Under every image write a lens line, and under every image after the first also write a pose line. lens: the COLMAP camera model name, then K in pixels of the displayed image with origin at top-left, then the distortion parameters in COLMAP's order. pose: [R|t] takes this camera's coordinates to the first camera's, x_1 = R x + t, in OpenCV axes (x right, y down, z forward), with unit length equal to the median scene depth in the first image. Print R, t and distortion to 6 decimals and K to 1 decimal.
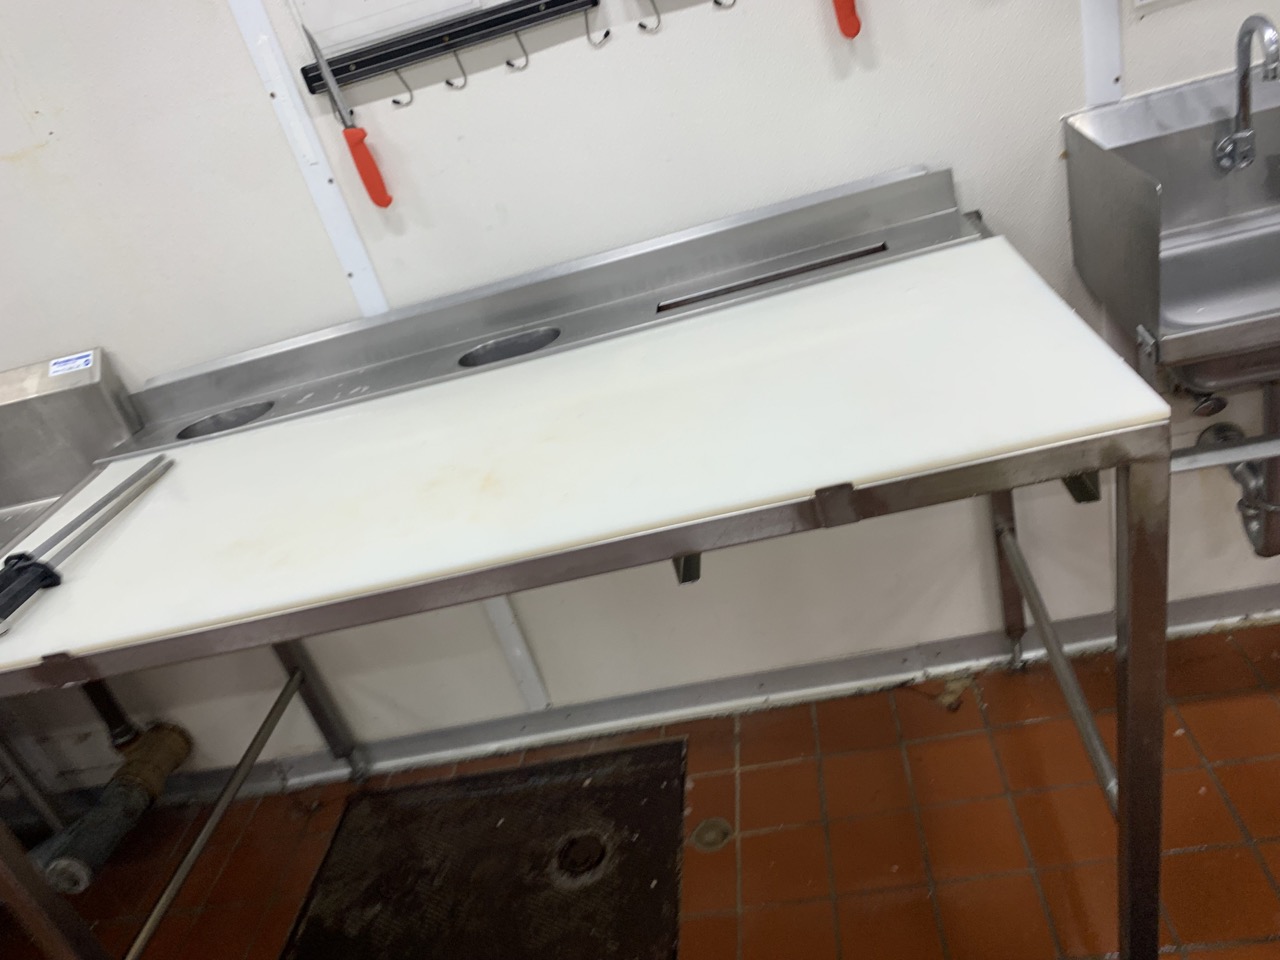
lens RADIAL K [[964.2, 0, 634.7], [0, 964.2, 488.3], [0, 0, 1]] dist [0.000216, 0.003298]
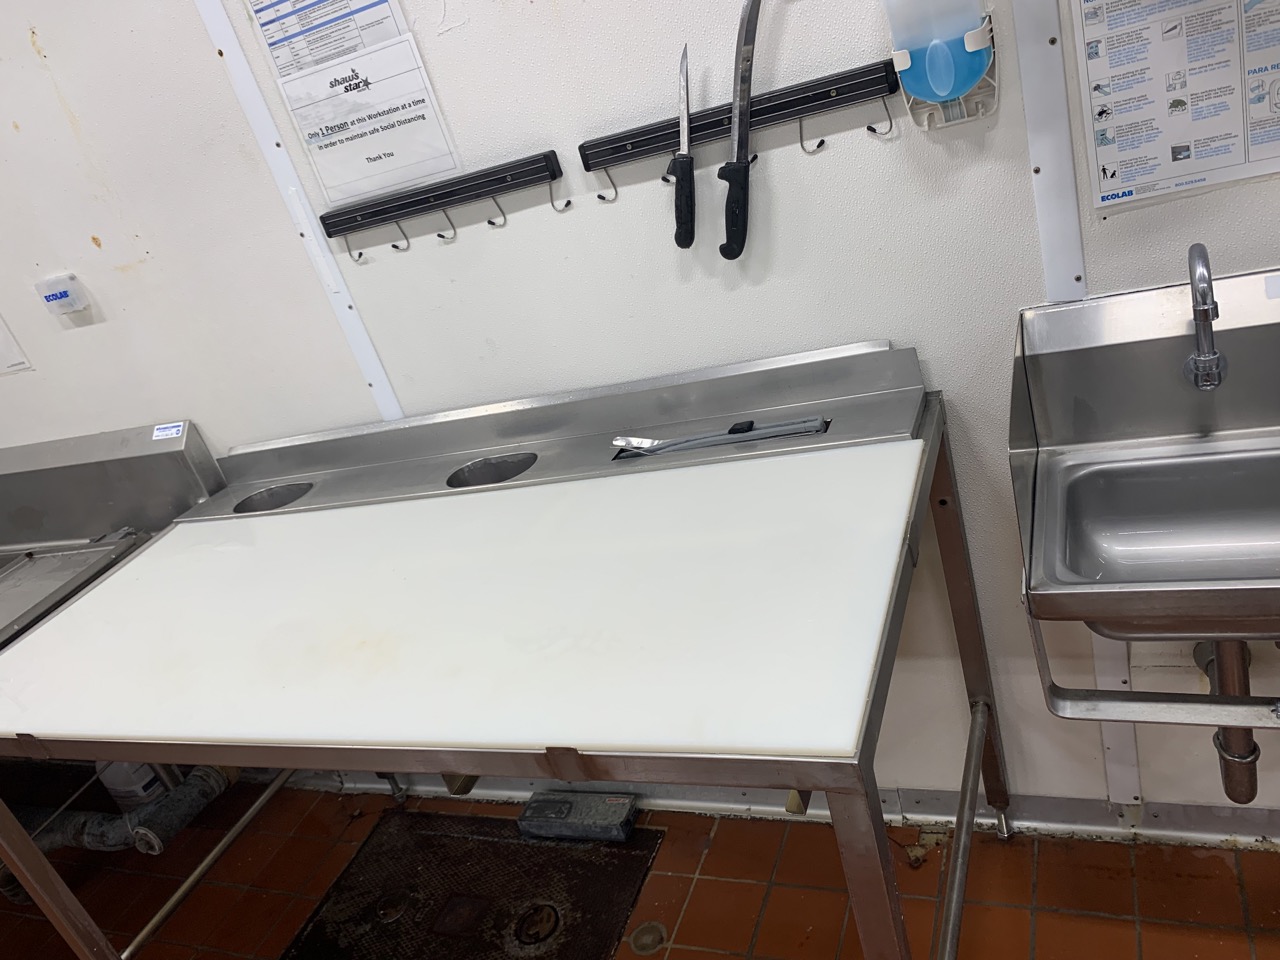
lens RADIAL K [[964.2, 0, 646.9], [0, 964.2, 466.6], [0, 0, 1]] dist [0.000216, 0.003298]
pose [[0.960085, 0.112194, -0.256221, 0.295669], [-0.103933, 0.993538, 0.045603, -0.200687], [0.259682, -0.017153, 0.965542, -0.000291]]
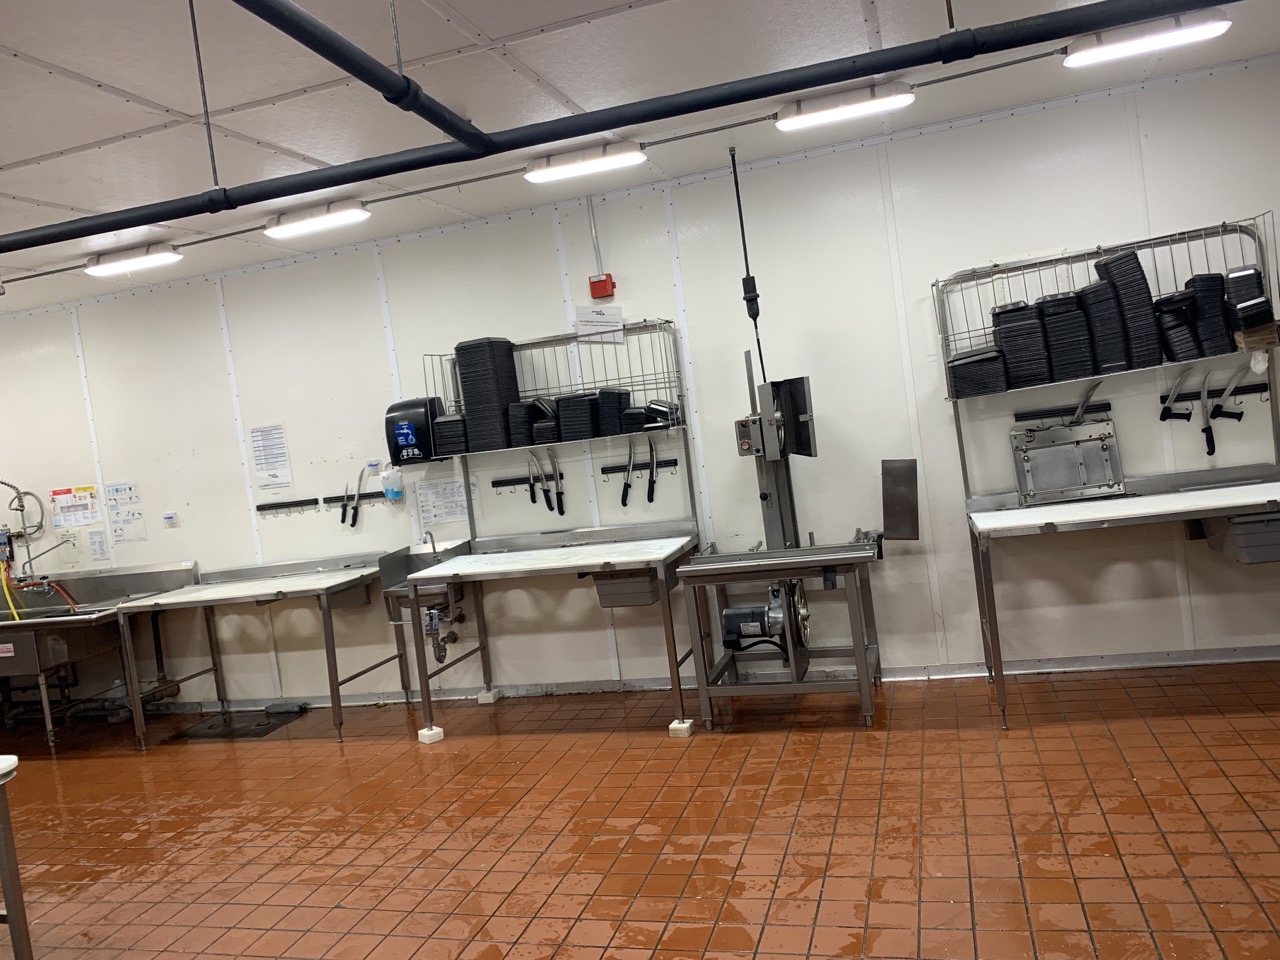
lens RADIAL K [[964.2, 0, 632.7], [0, 964.2, 487.7], [0, 0, 1]] dist [0.000216, 0.003298]
pose [[0.966148, 0.160582, -0.201921, 1.851813], [-0.224387, 0.909276, -0.350525, 0.546564], [0.127314, 0.383967, 0.914527, -2.398177]]
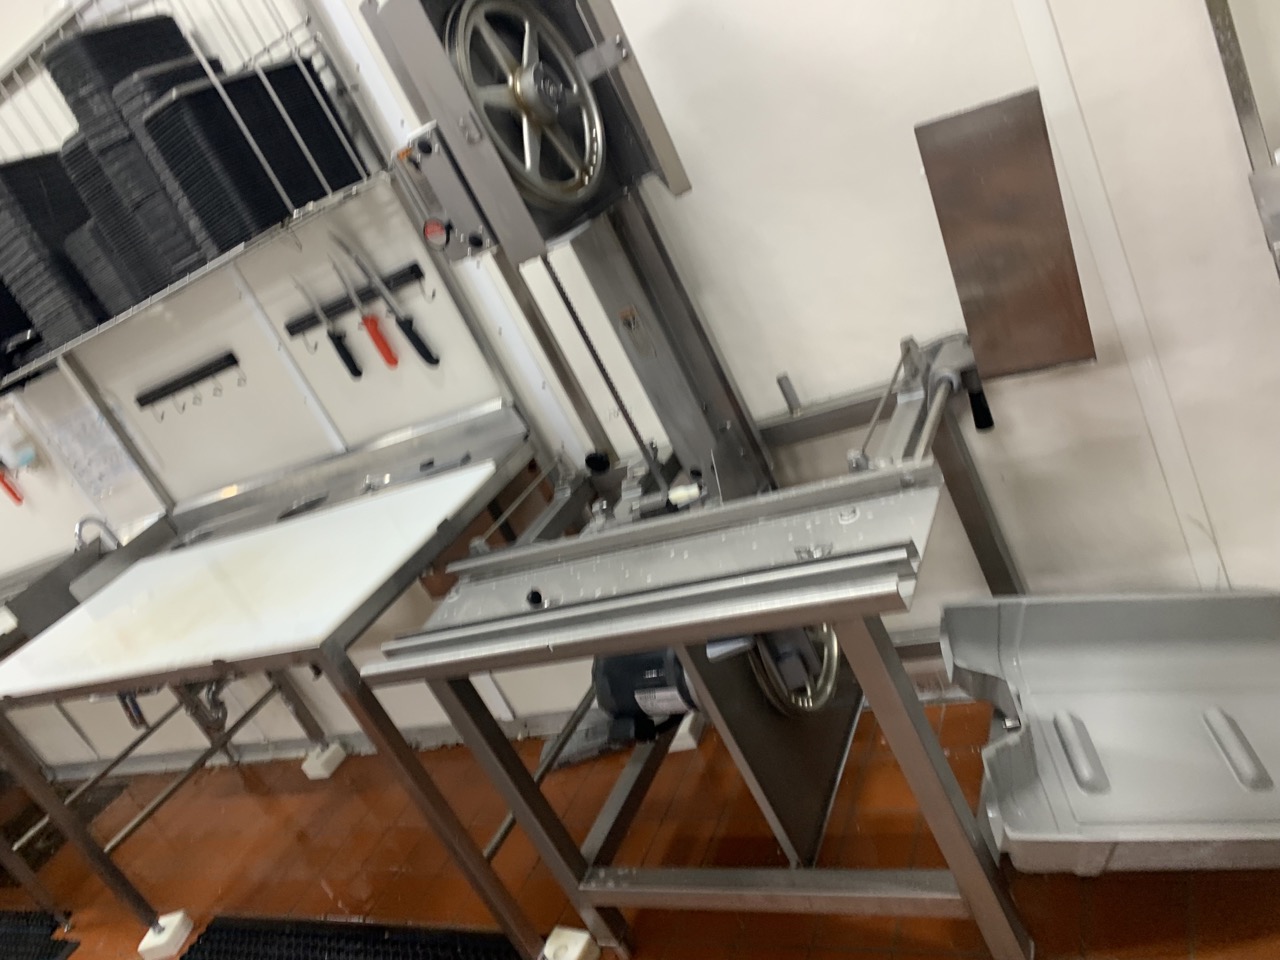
lens RADIAL K [[964.2, 0, 656.4], [0, 964.2, 474.9], [0, 0, 1]] dist [0.000216, 0.003298]
pose [[0.931404, -0.008569, -0.363886, 2.071389], [0.009691, 0.999952, 0.001258, -0.428776], [0.363858, -0.004698, 0.931443, -0.517017]]
